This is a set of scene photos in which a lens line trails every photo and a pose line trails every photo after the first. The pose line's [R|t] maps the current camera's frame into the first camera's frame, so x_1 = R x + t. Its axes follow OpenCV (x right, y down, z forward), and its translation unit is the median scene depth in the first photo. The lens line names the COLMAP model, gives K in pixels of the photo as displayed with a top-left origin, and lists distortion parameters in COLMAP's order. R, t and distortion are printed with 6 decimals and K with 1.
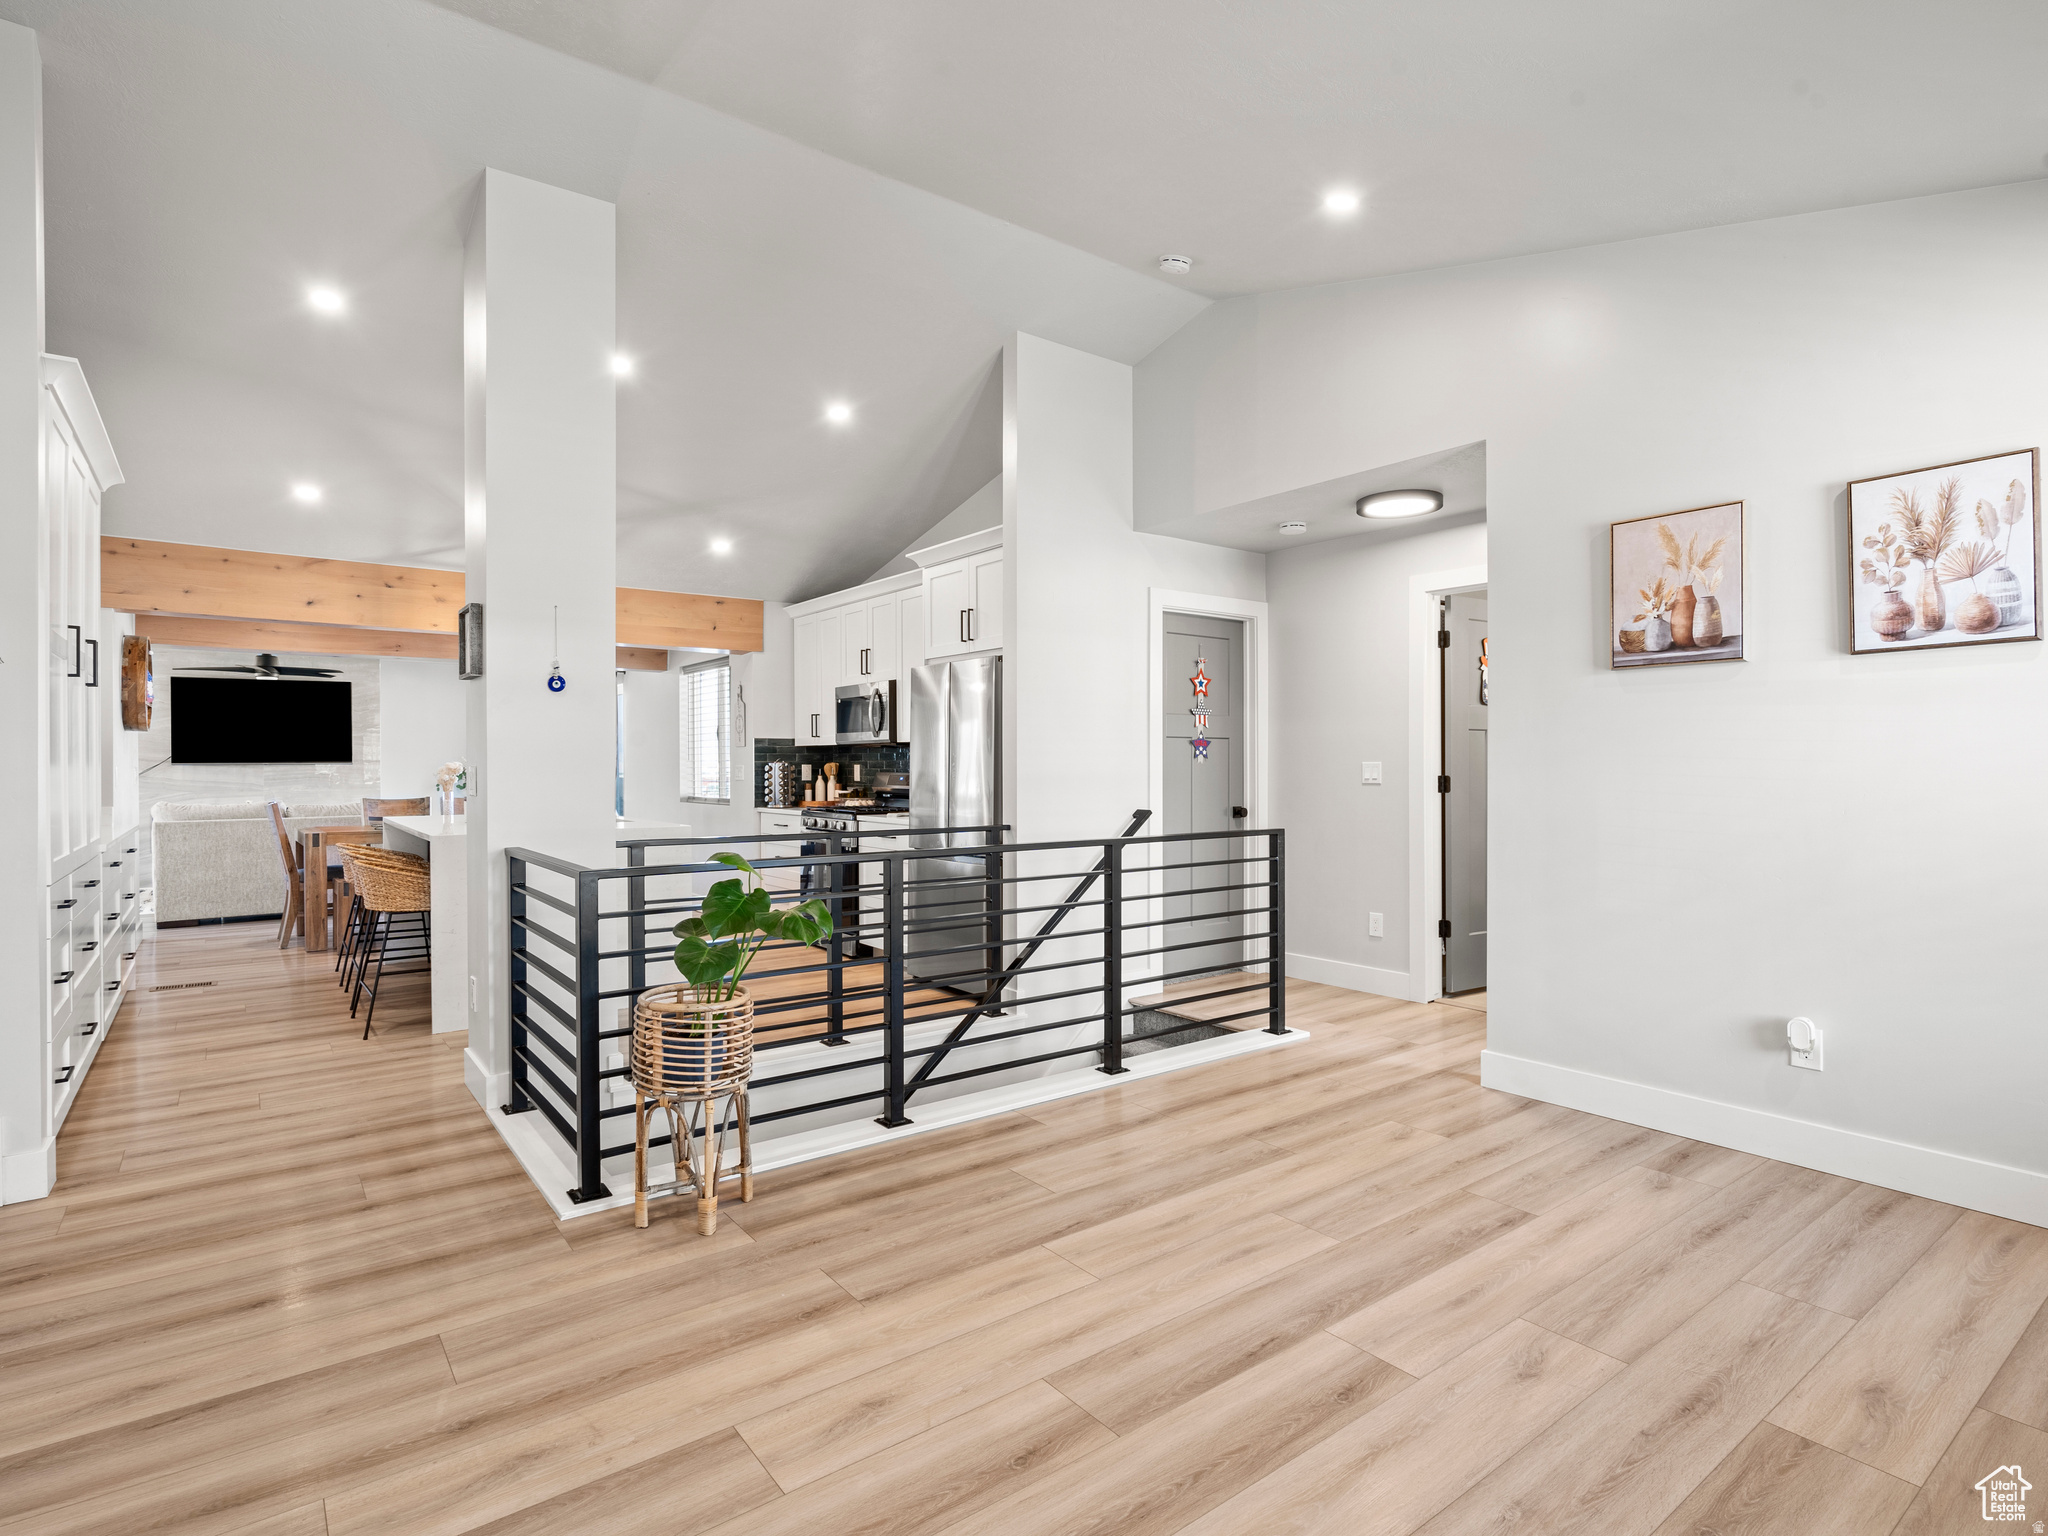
lens RADIAL K [[1053.7, 0, 1014.9], [0, 1053.7, 756.5], [0, 0, 1]] dist [-0.003024, 0.000991]
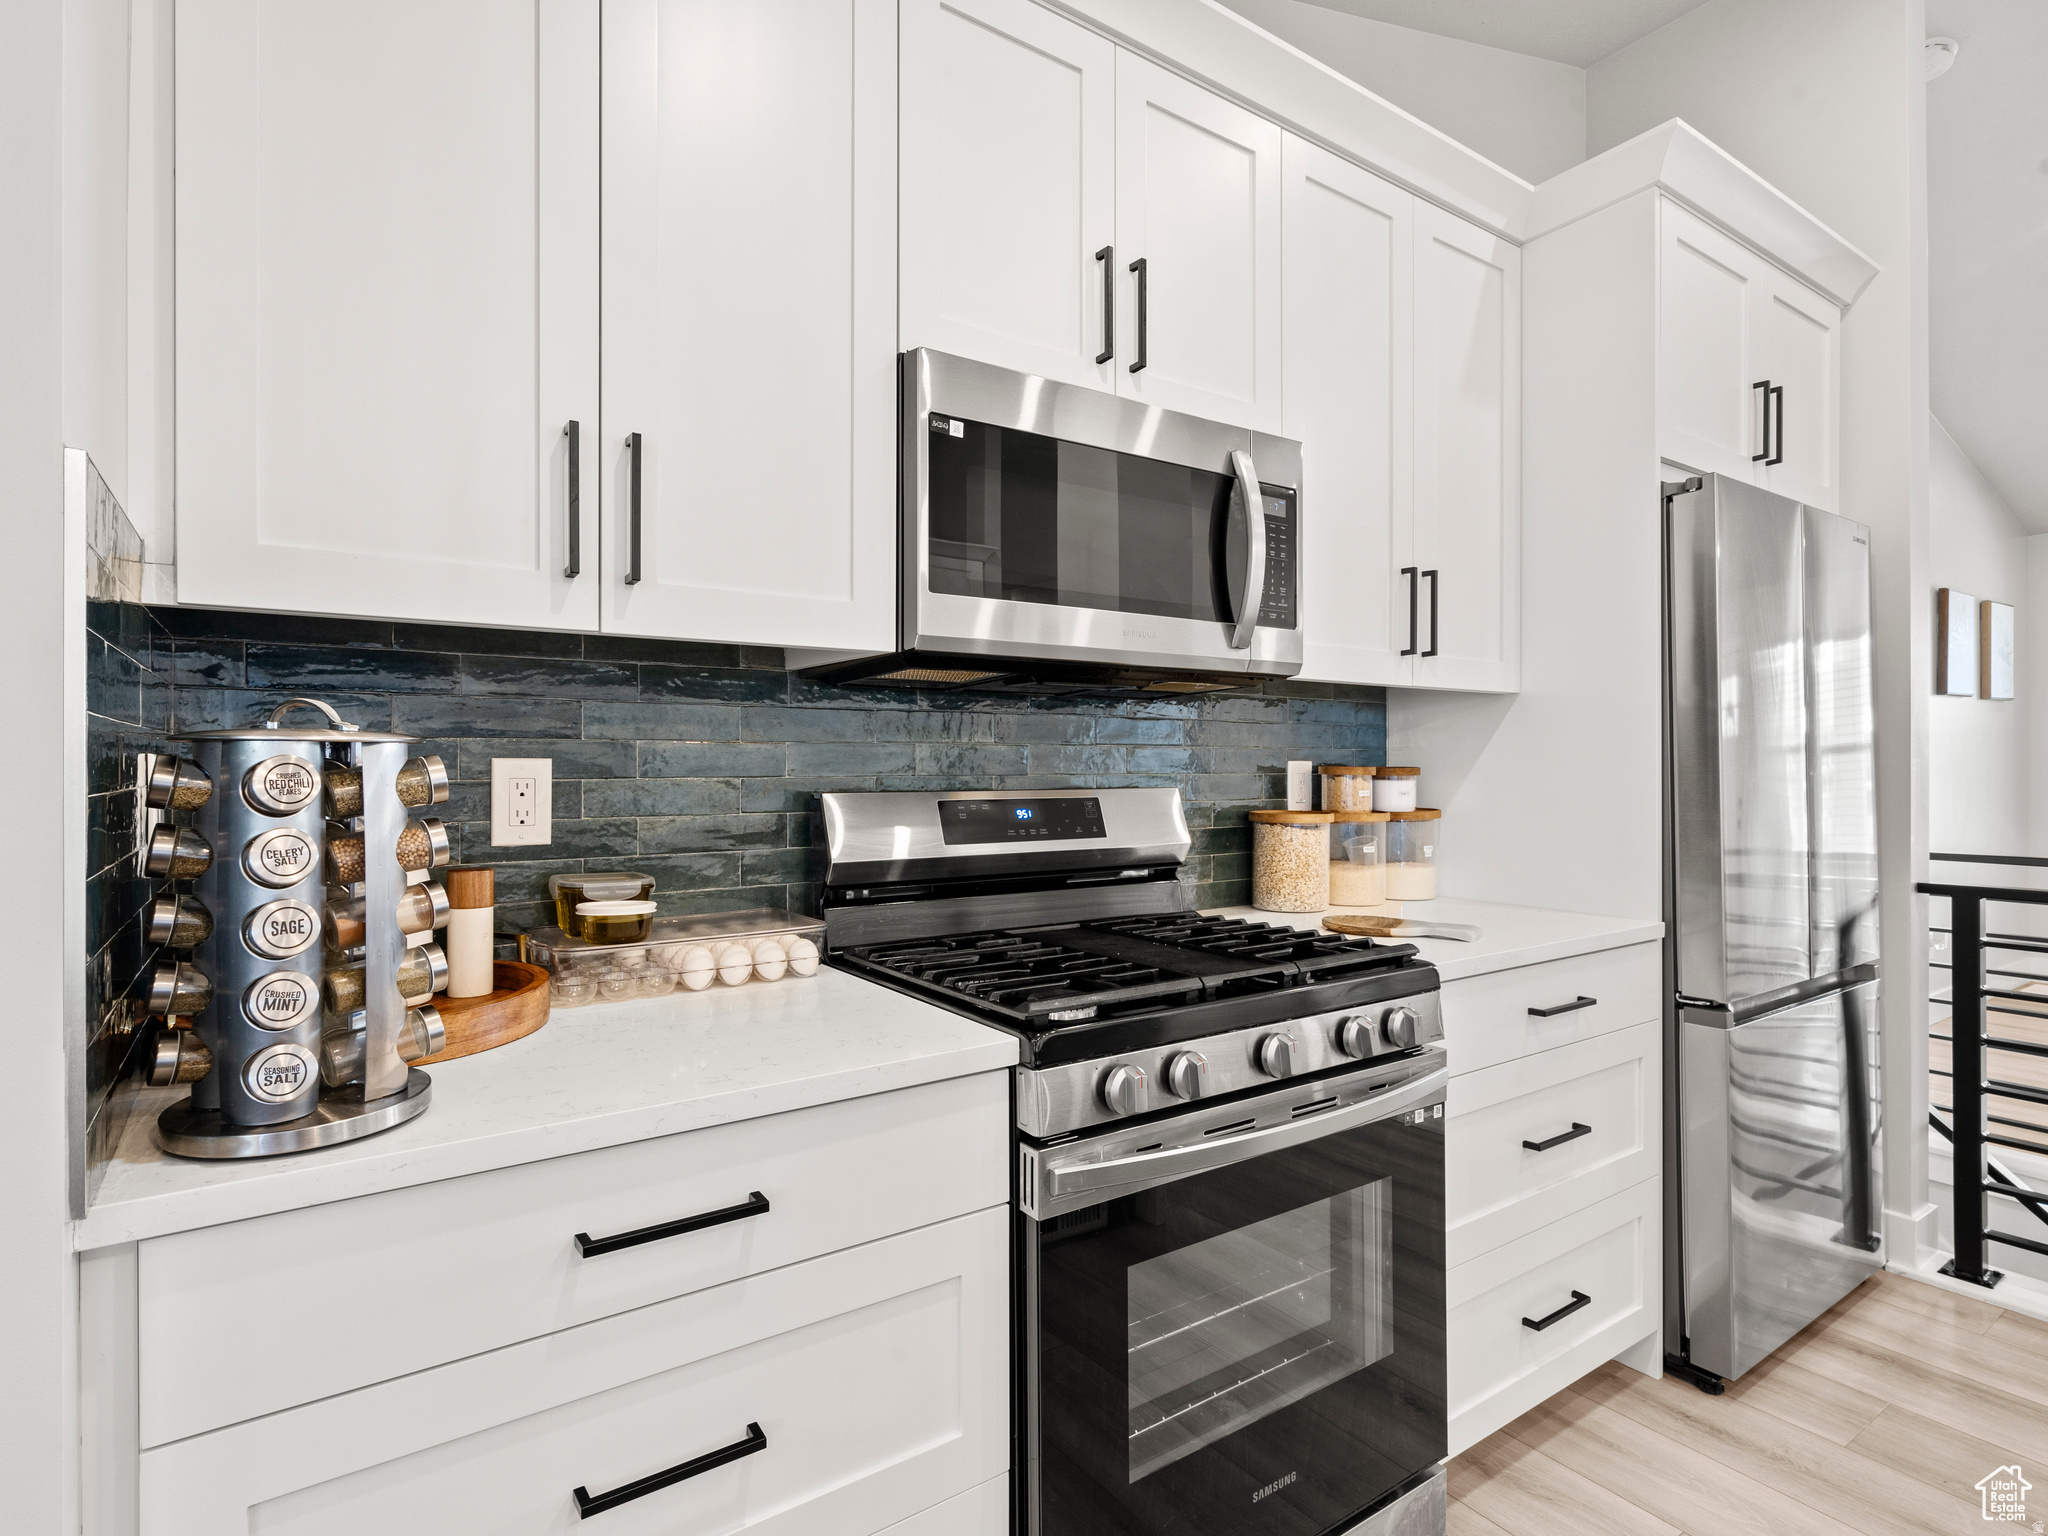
lens RADIAL K [[1032.4, 0, 1024.0], [0, 1032.4, 768.0], [0, 0, 1]] dist [-0.002959, -0.000299]
pose [[0.036575, 0.002294, 0.999328, -0.330247], [-0.005261, 0.999984, -0.002103, 0.009449], [-0.999317, -0.005181, 0.036587, 0.907438]]
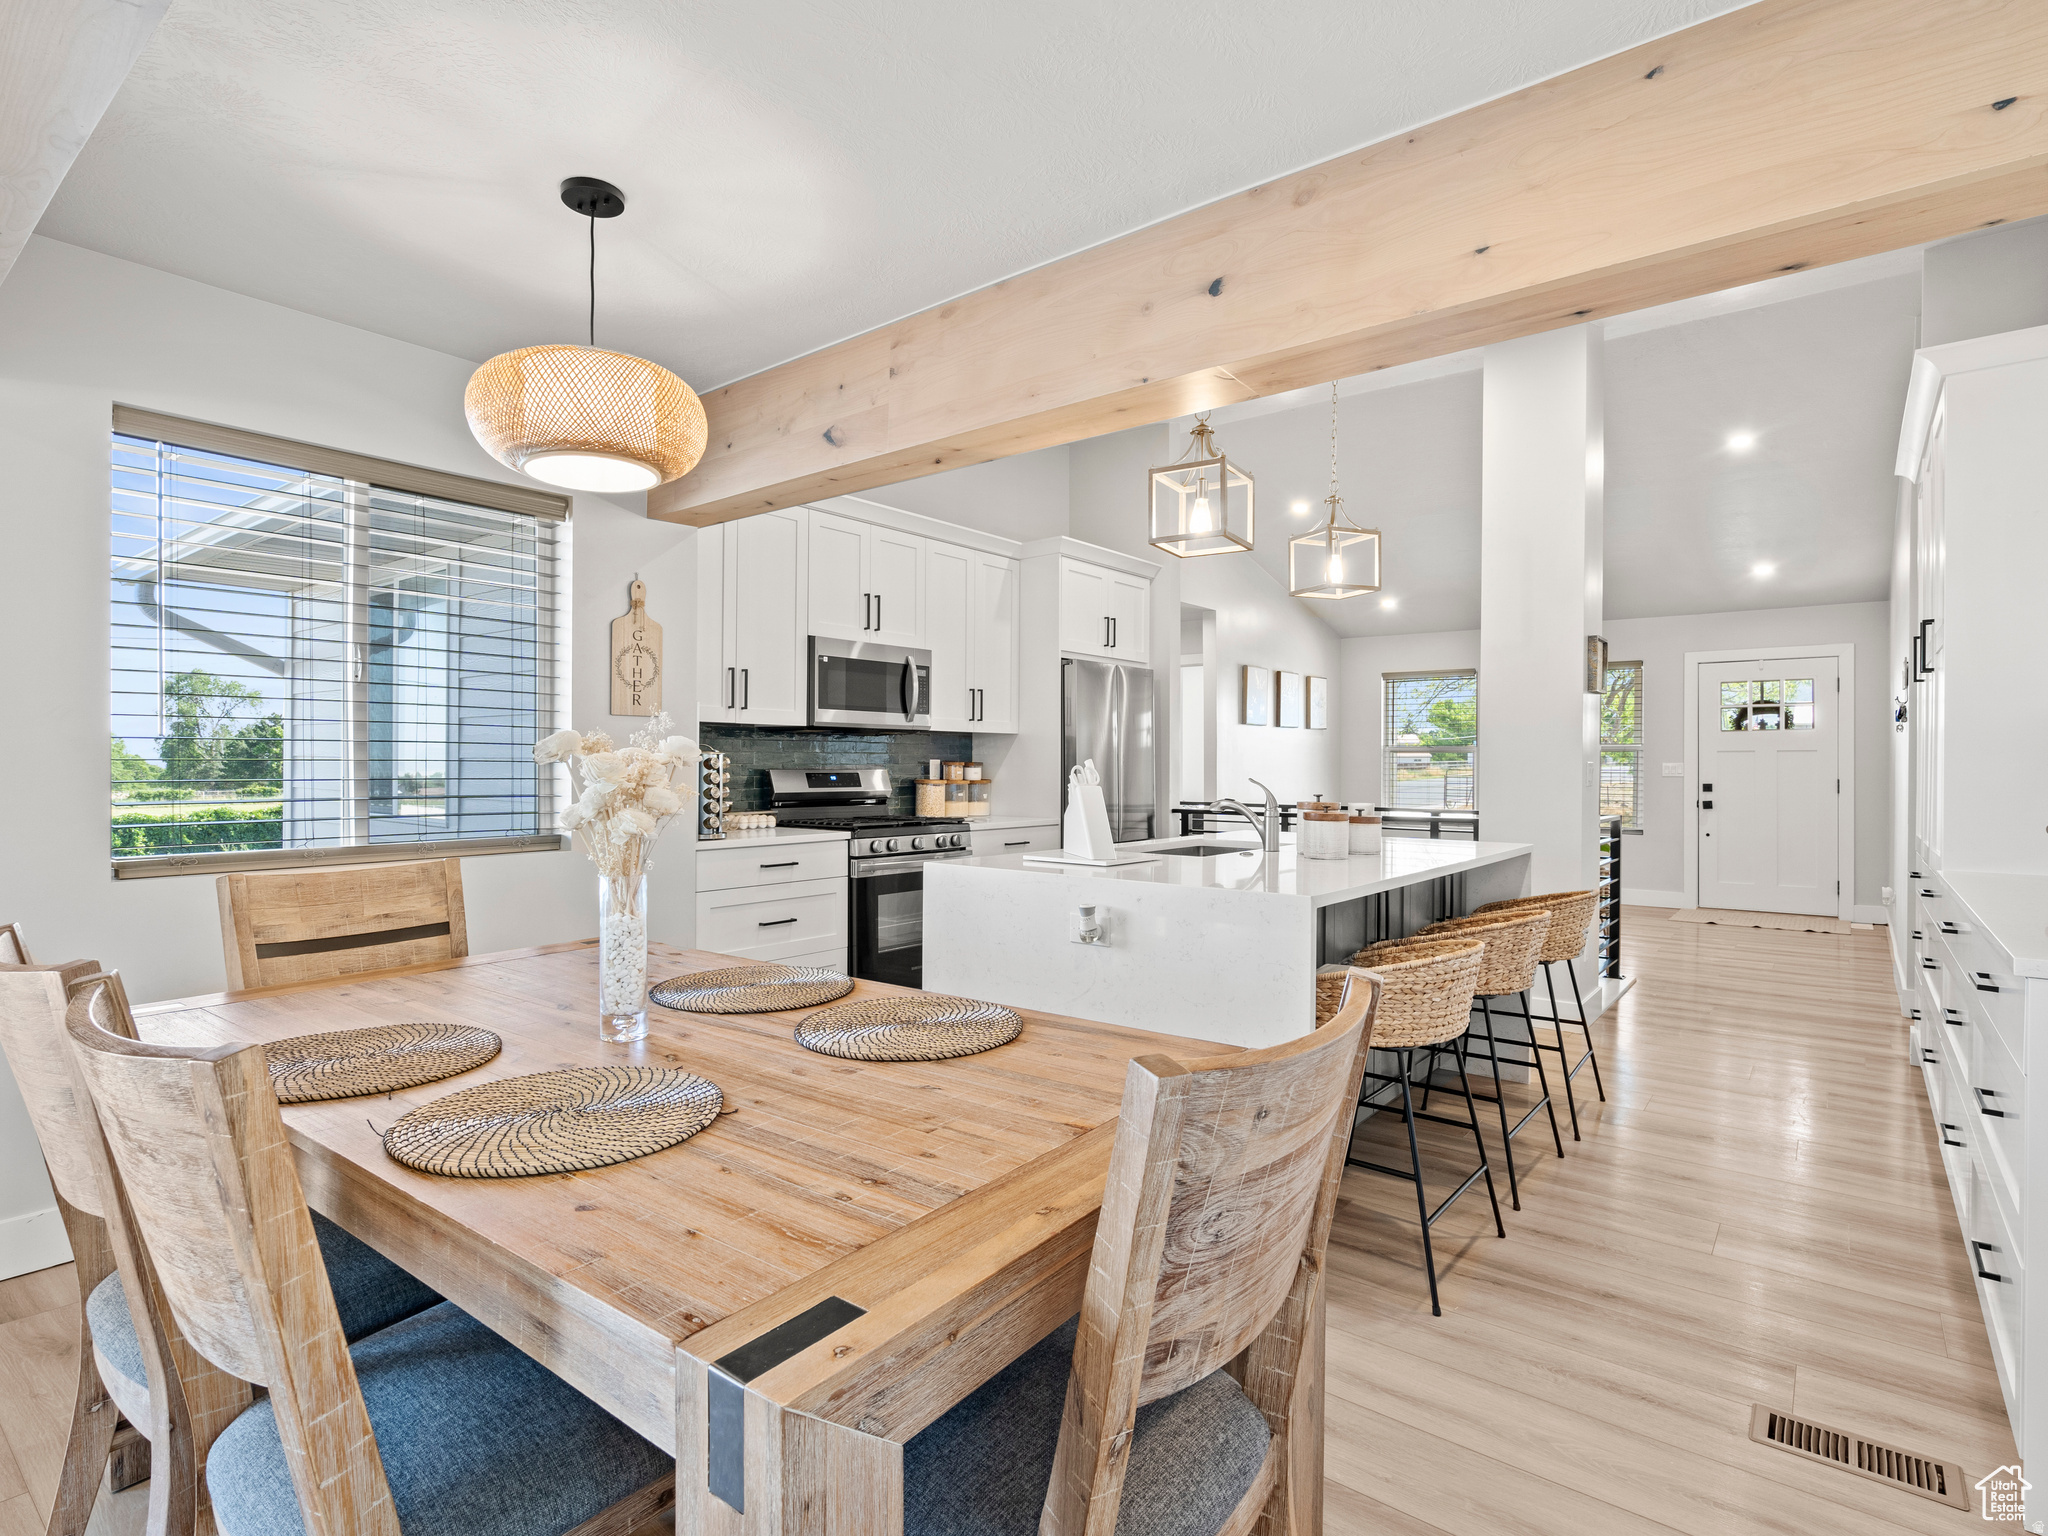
lens RADIAL K [[1042.9, 0, 1015.4], [0, 1042.9, 769.6], [0, 0, 1]] dist [-0.008299, 0.002304]
pose [[-0.257956, -0.004205, 0.966148, -0.753764], [-0.011686, 0.999931, 0.001232, 0.012008], [-0.966086, -0.010973, -0.257987, 0.973513]]
